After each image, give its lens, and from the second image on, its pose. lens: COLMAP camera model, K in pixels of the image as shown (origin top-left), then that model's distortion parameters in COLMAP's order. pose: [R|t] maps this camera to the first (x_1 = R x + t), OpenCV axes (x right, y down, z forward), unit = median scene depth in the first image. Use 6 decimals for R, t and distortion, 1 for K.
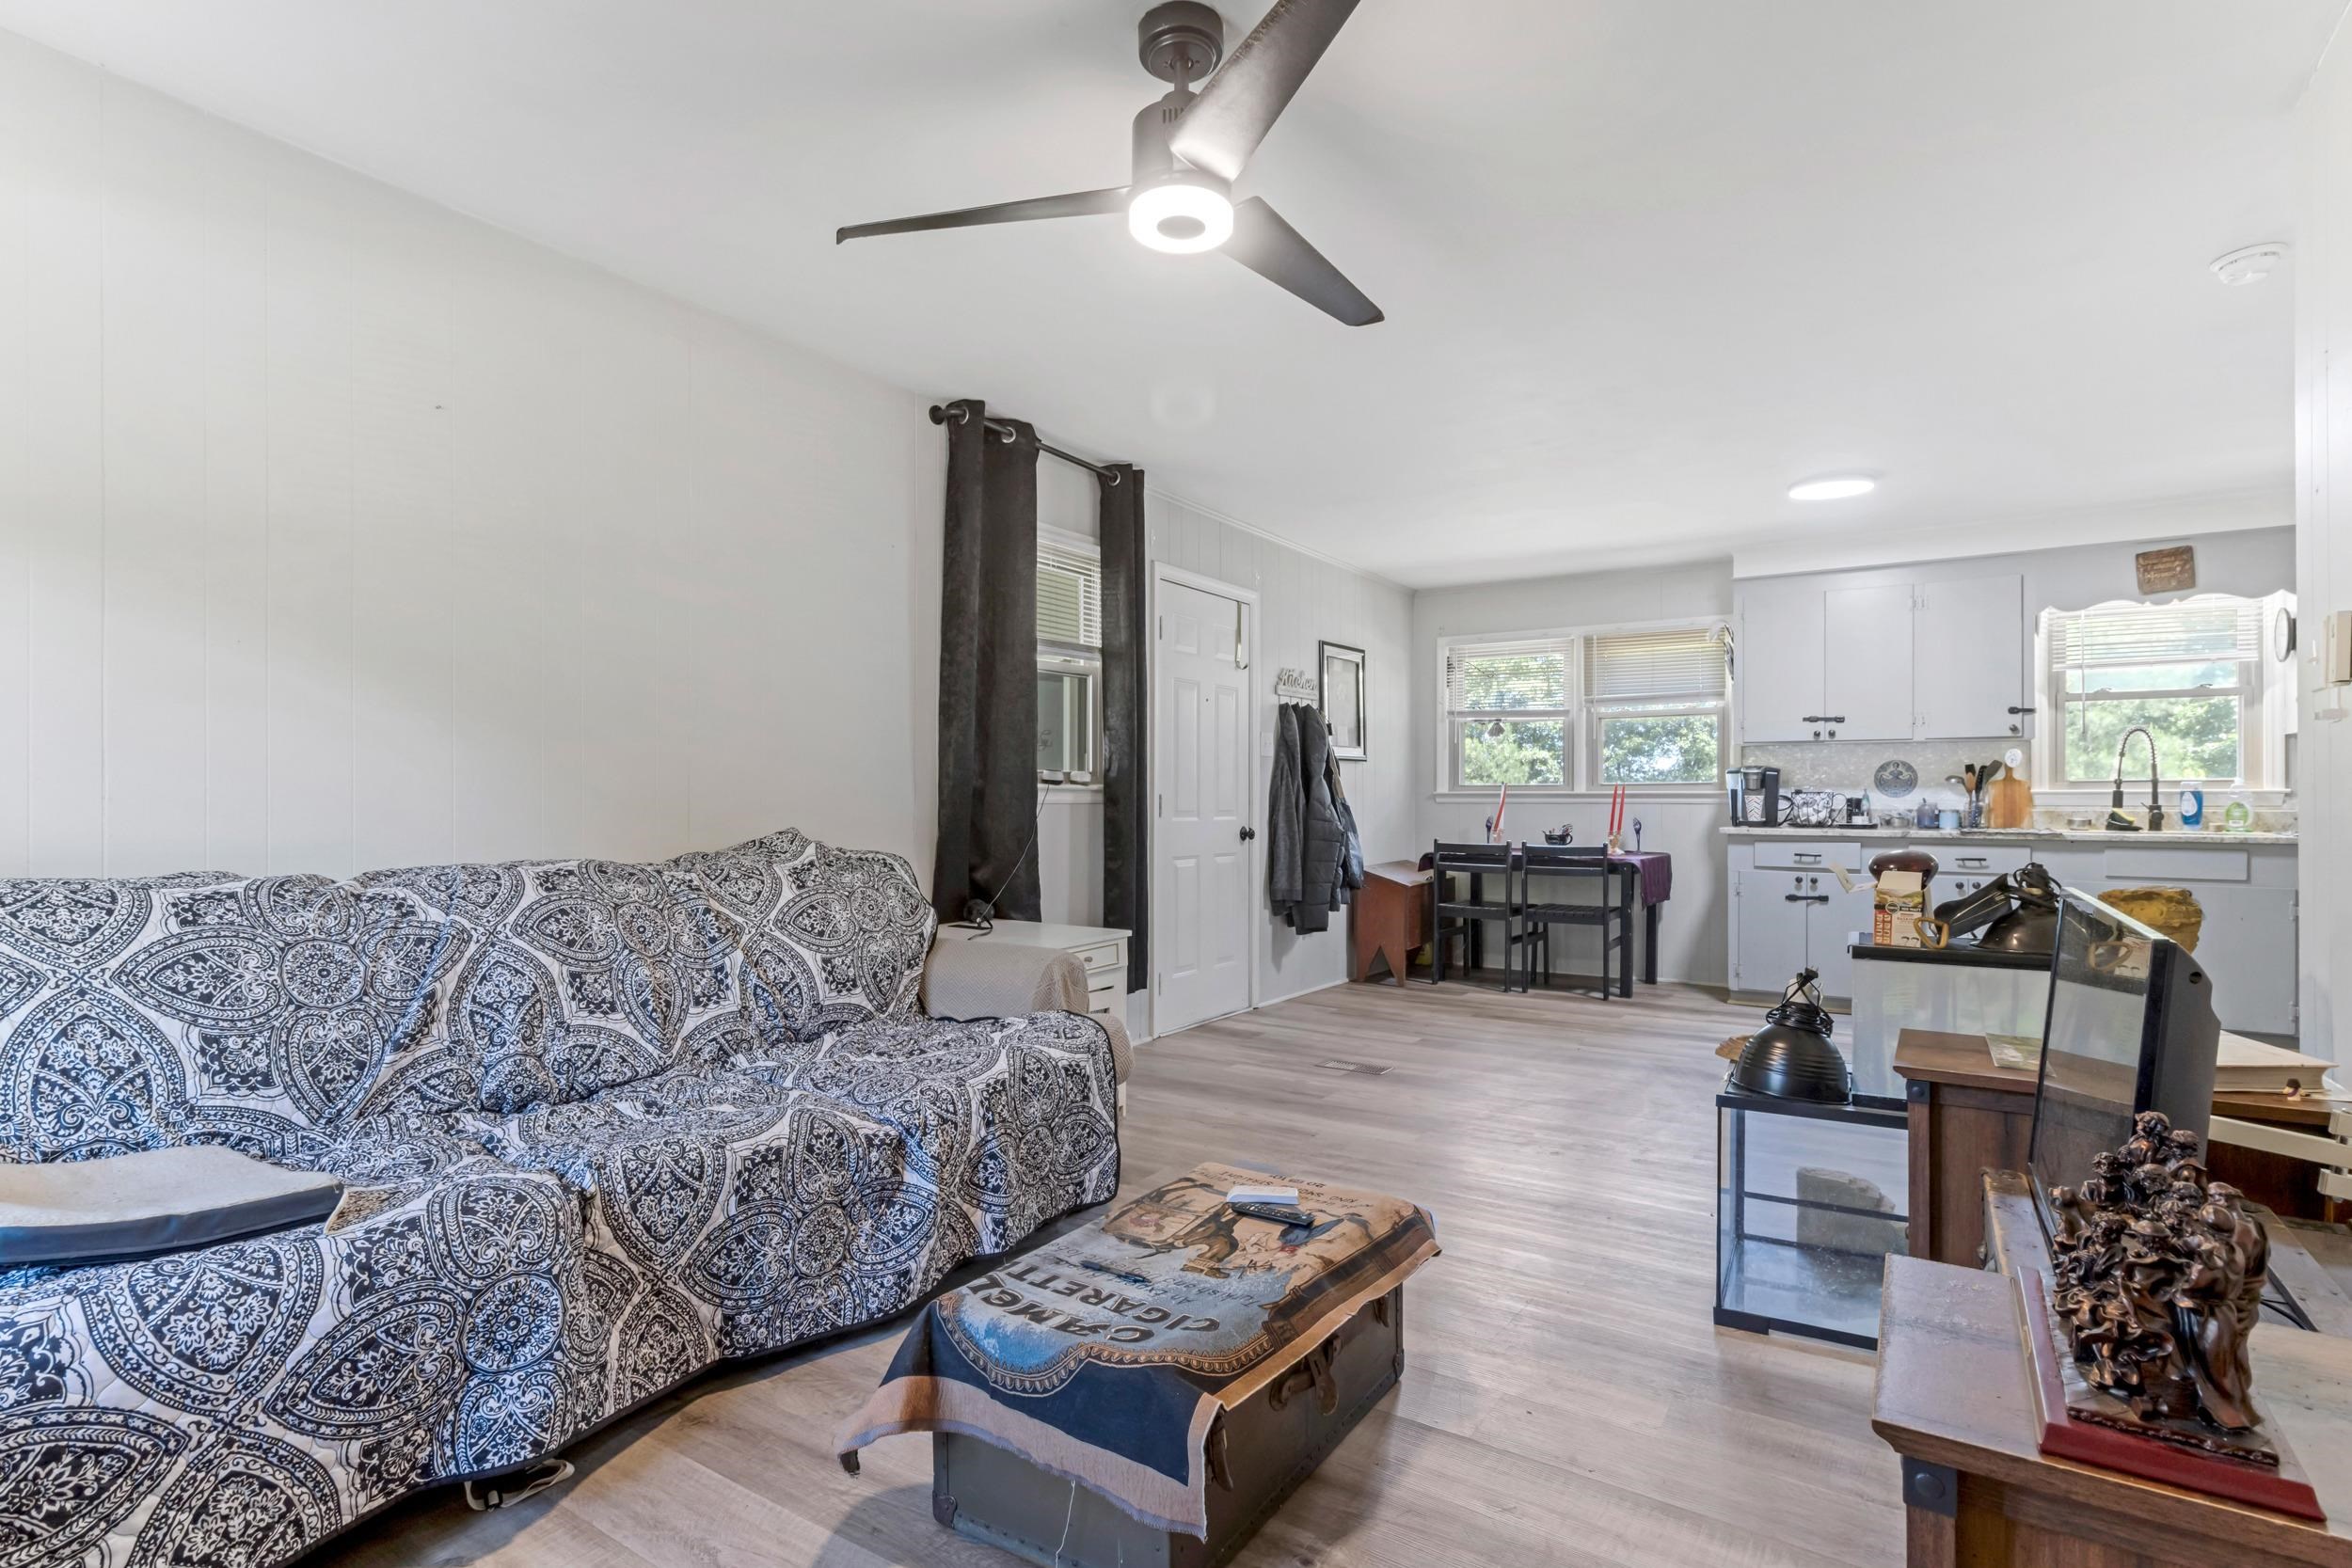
lens RADIAL K [[1141.8, 0, 1190.6], [0, 1141.8, 786.5], [0, 0, 1]] dist [0.003641, 0.001245]
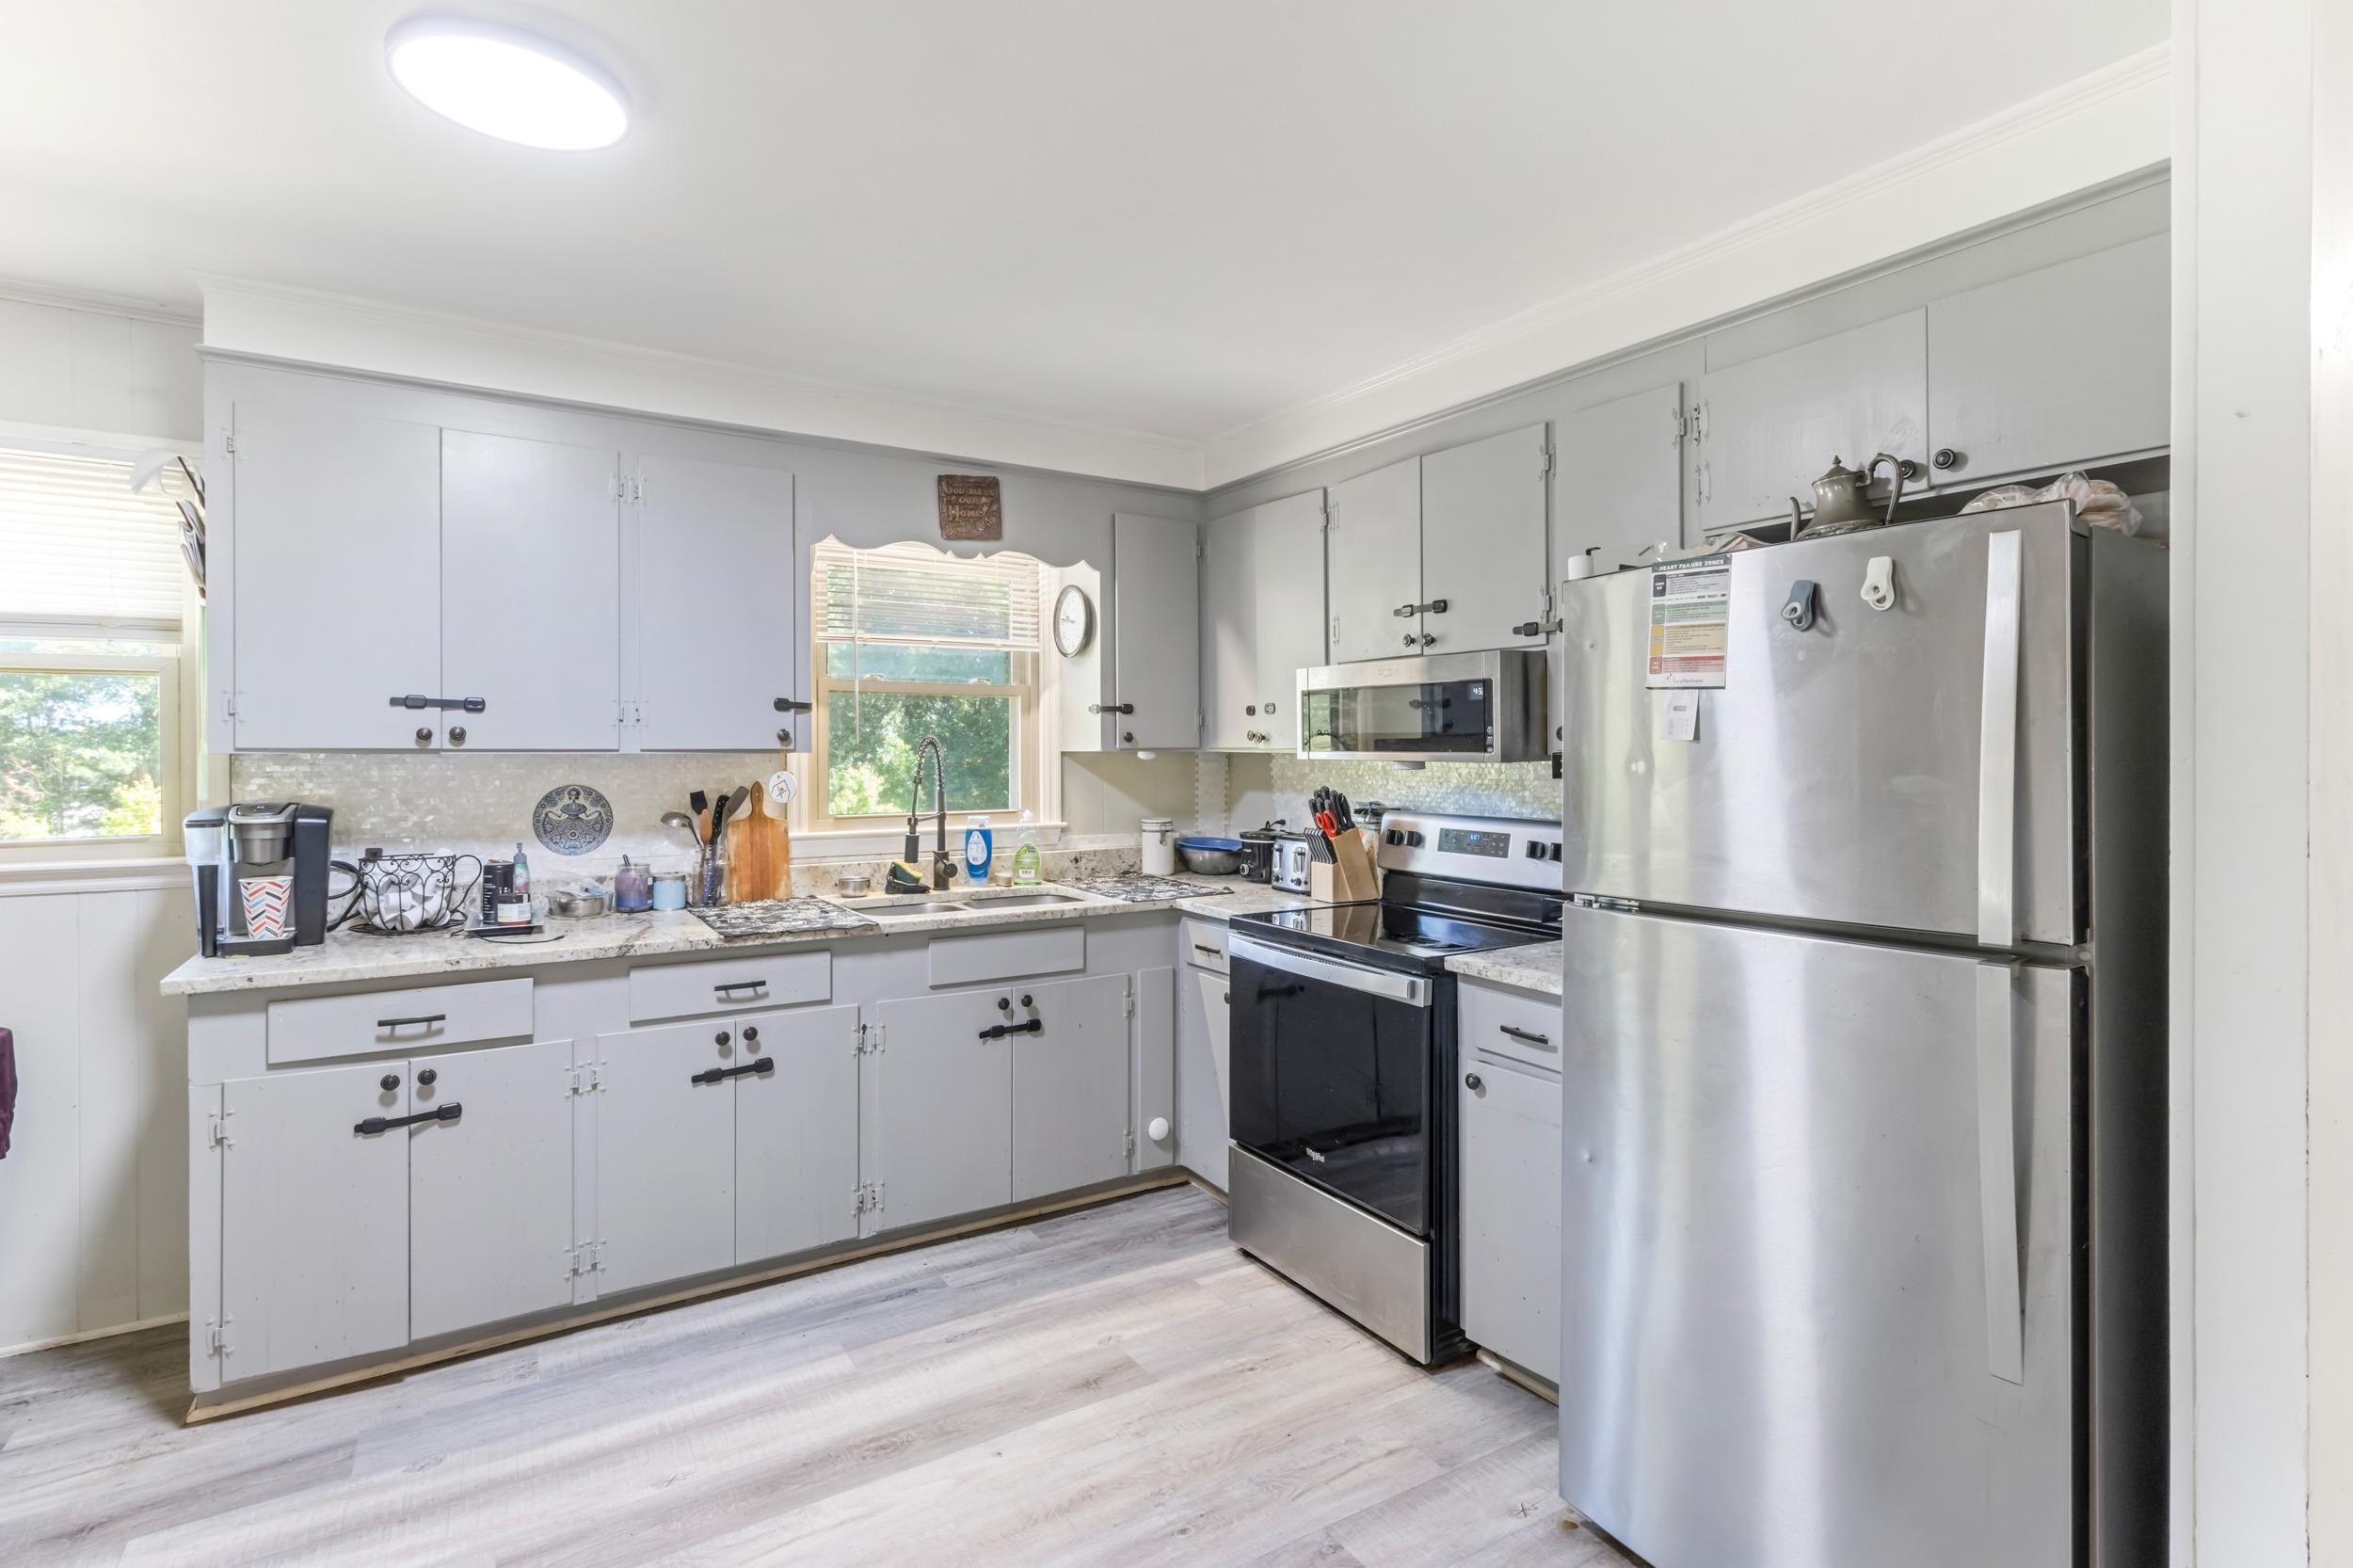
lens RADIAL K [[1142.4, 0, 1192.0], [0, 1142.4, 758.2], [0, 0, 1]] dist [0.003641, 0.001245]
pose [[0.409111, -0.005649, 0.912467, 0.258114], [-0.006600, 0.999936, 0.009149, -0.043094], [-0.912461, -0.009766, 0.409048, 0.537606]]
